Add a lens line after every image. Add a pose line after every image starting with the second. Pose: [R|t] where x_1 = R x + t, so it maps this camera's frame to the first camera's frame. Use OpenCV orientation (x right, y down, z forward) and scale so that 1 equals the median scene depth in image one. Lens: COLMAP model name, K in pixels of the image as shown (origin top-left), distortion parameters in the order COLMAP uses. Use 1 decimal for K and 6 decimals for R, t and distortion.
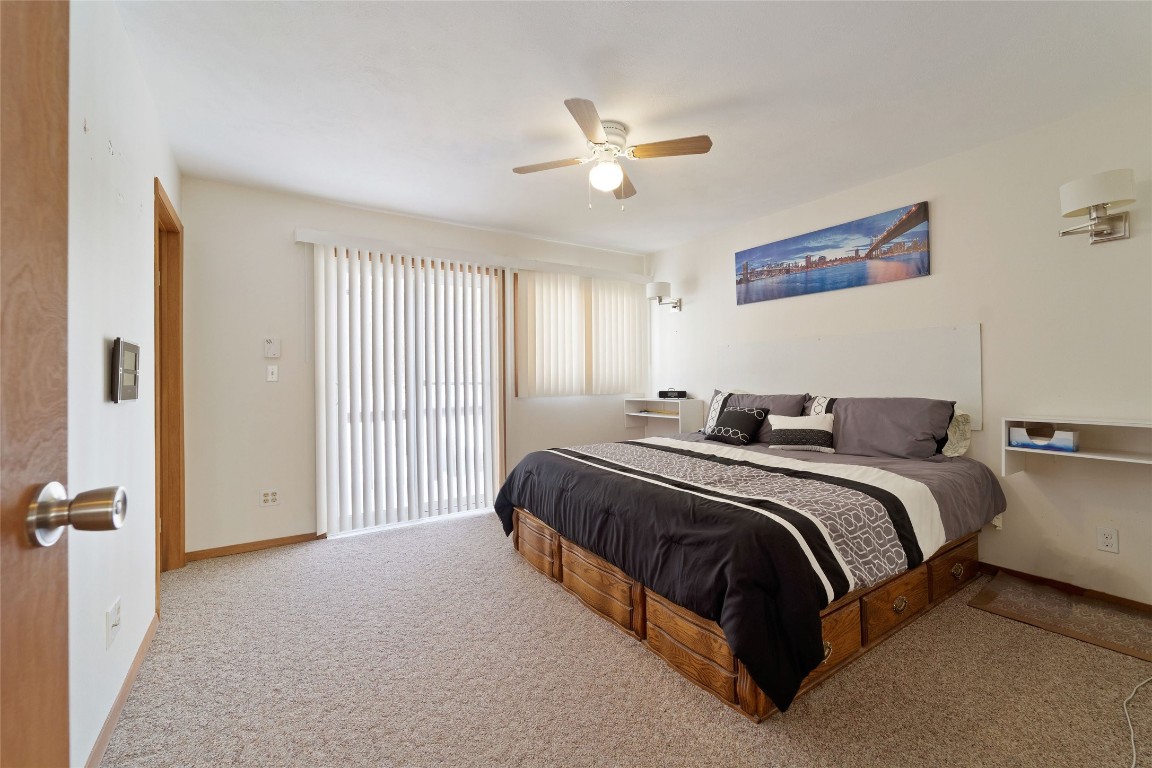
lens RADIAL K [[488.4, 0, 573.6], [0, 488.4, 381.9], [0, 0, 1]] dist [0.001168, -0.001958]
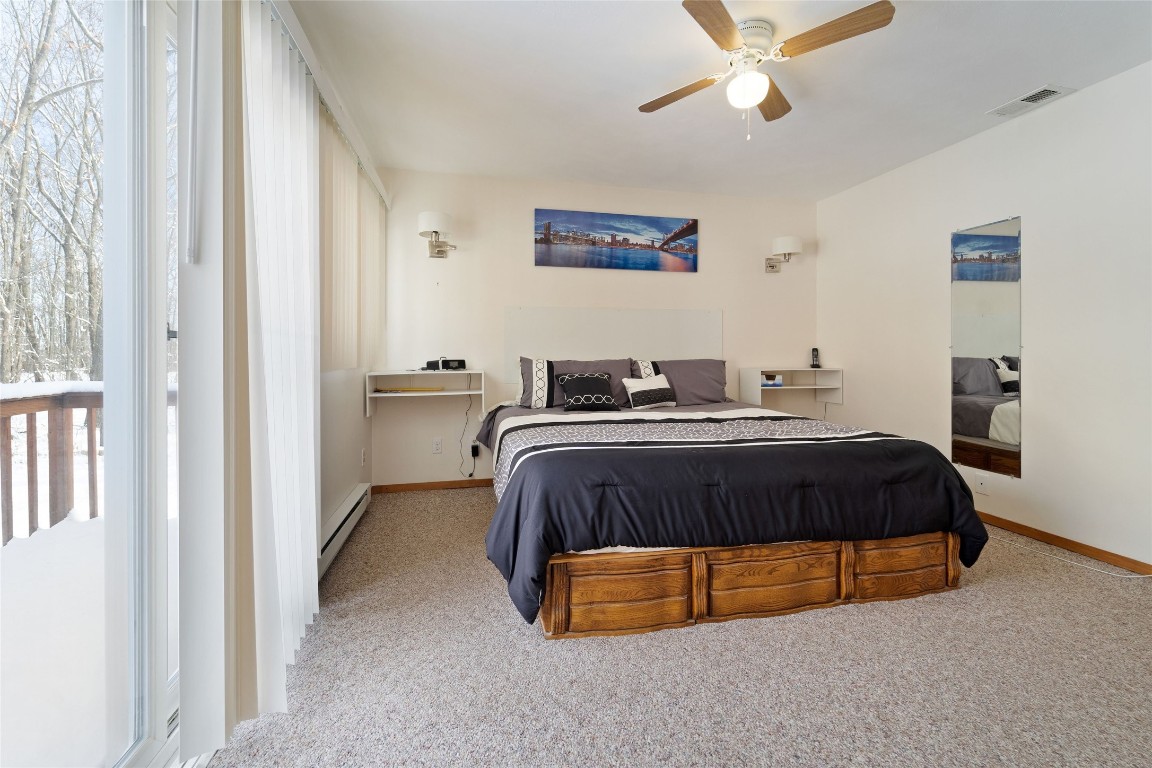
lens RADIAL K [[488.4, 0, 575.5], [0, 488.4, 350.3], [0, 0, 1]] dist [0.001168, -0.001958]
pose [[0.326636, 0.013328, 0.945056, -0.613087], [0.006660, 0.999843, -0.016403, 0.023235], [-0.945127, 0.011652, 0.326496, 0.751077]]
